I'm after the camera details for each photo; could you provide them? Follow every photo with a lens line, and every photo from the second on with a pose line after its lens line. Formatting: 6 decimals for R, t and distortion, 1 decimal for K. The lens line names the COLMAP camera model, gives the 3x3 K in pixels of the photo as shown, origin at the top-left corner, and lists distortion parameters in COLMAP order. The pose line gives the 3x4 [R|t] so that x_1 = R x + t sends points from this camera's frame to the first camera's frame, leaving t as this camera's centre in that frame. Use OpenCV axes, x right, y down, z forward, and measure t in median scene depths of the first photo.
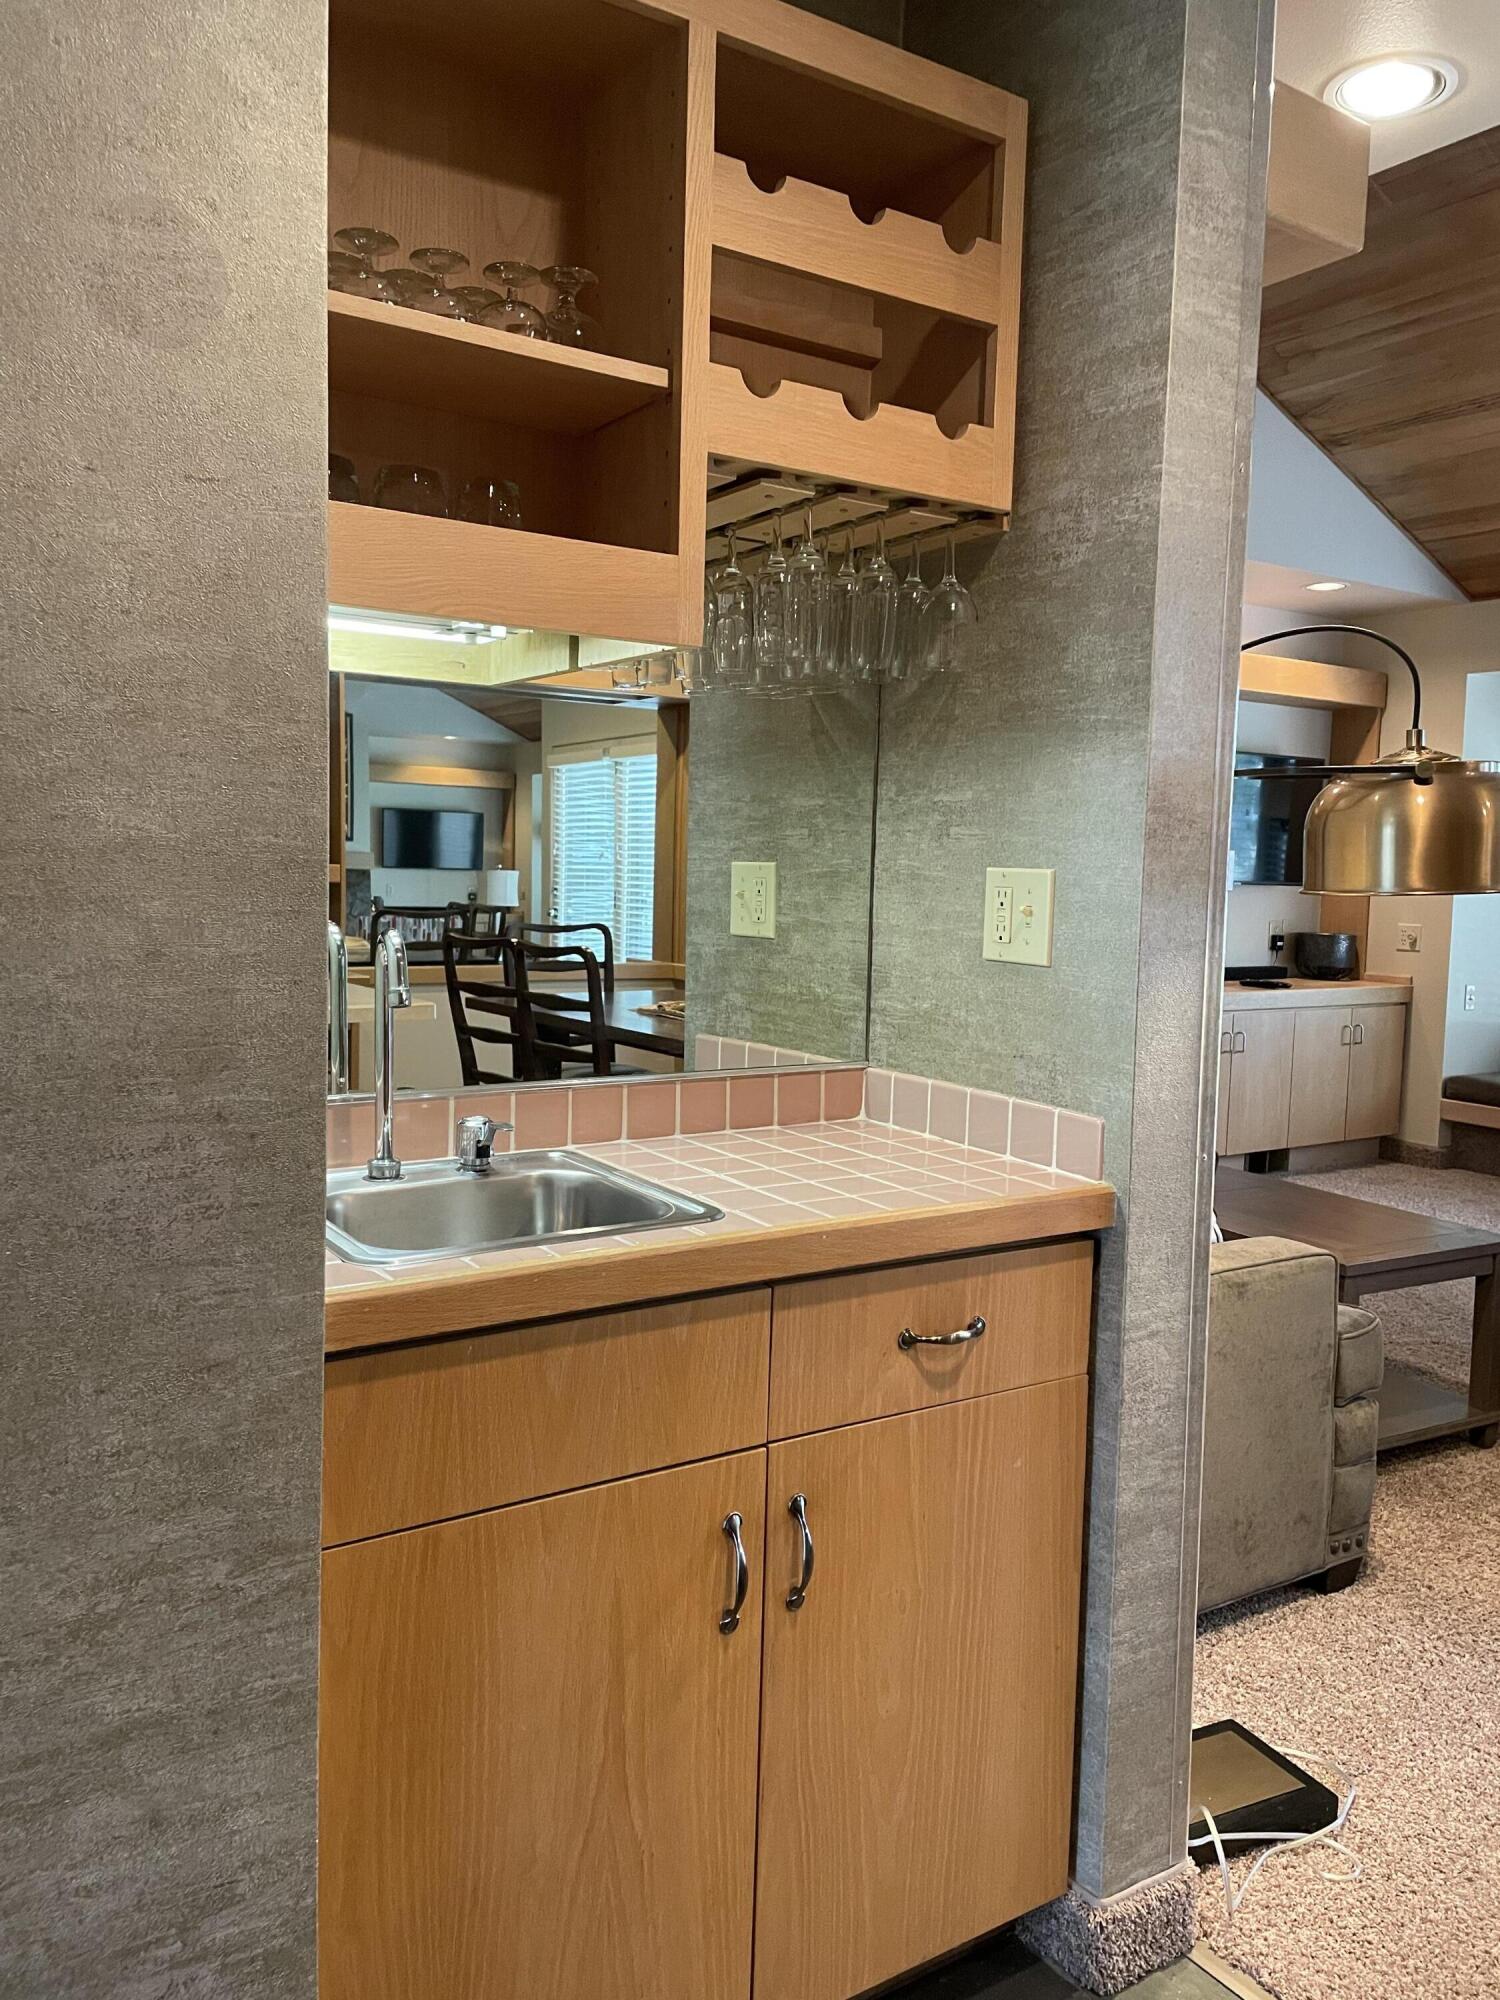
lens RADIAL K [[1490.8, 0, 760.3], [0, 1490.8, 990.8], [0, 0, 1]] dist [0.074789, -0.082487]
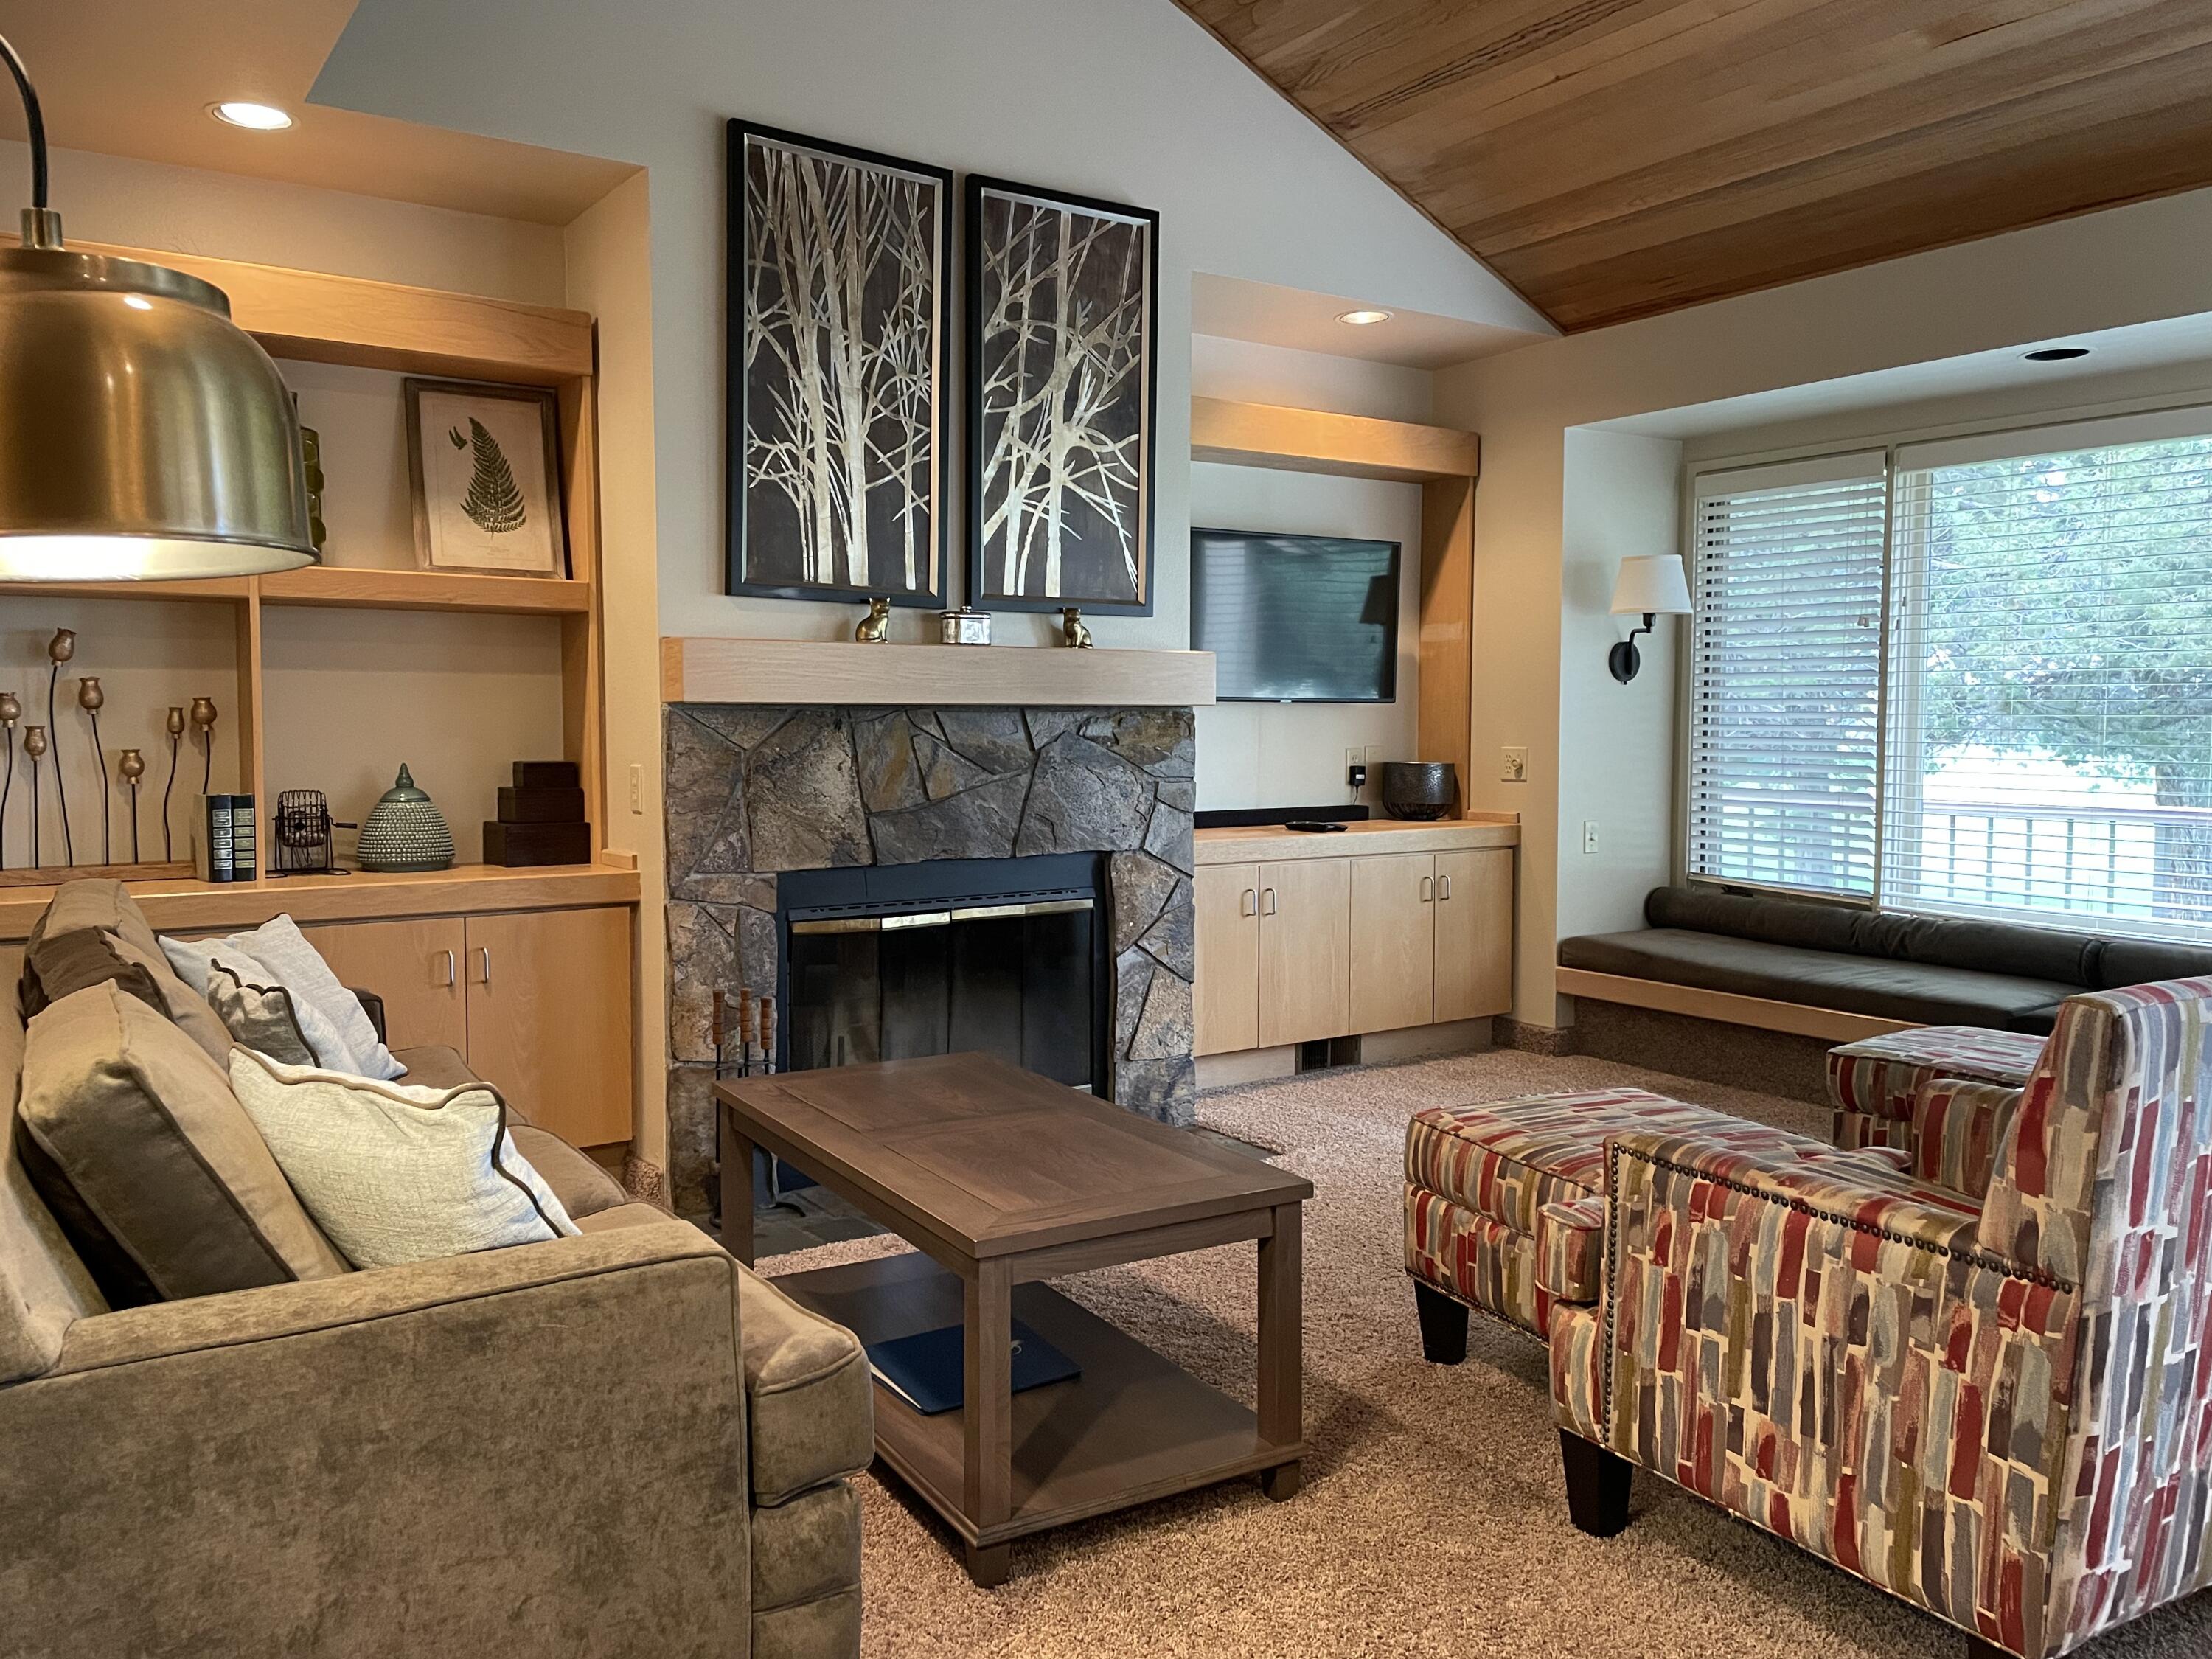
lens RADIAL K [[1648.8, 0, 1098.0], [0, 1648.8, 827.5], [0, 0, 1]] dist [0.074789, -0.082487]
pose [[0.999556, -0.028905, 0.007252, 0.207923], [0.029049, 0.999367, -0.020559, 0.009917], [-0.006654, 0.020760, 0.999762, 0.134891]]
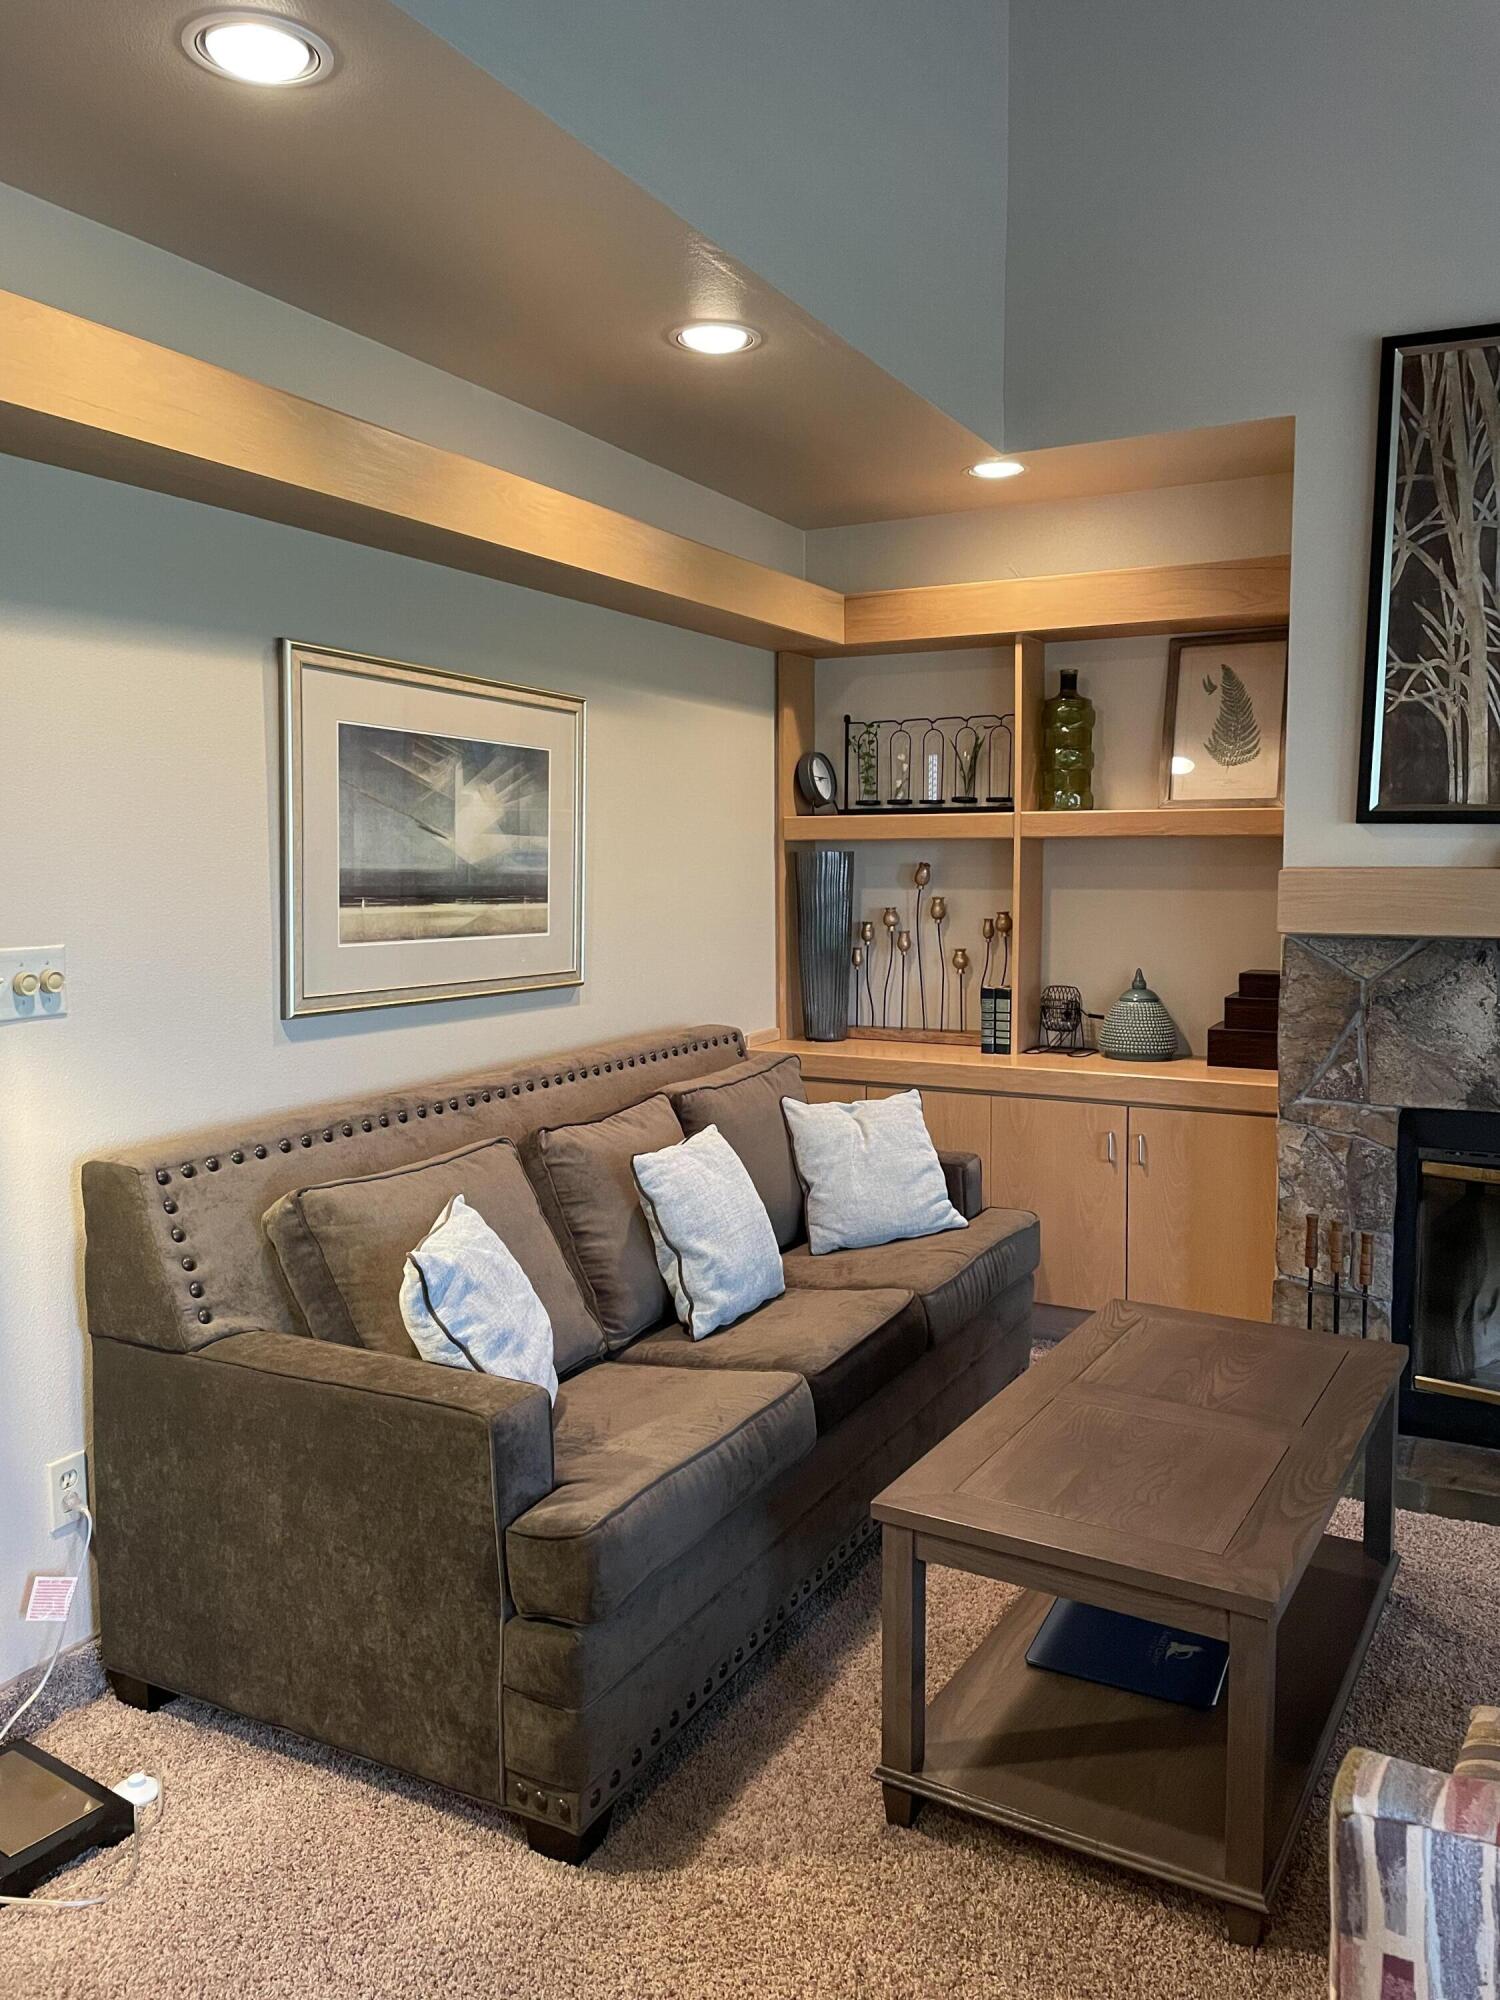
lens RADIAL K [[1490.8, 0, 744.9], [0, 1490.8, 985.7], [0, 0, 1]] dist [0.074789, -0.082487]
pose [[0.495493, 0.049426, -0.867205, 0.446972], [-0.057473, 0.998057, 0.024046, -0.033143], [0.866709, 0.037926, 0.497371, 0.277881]]
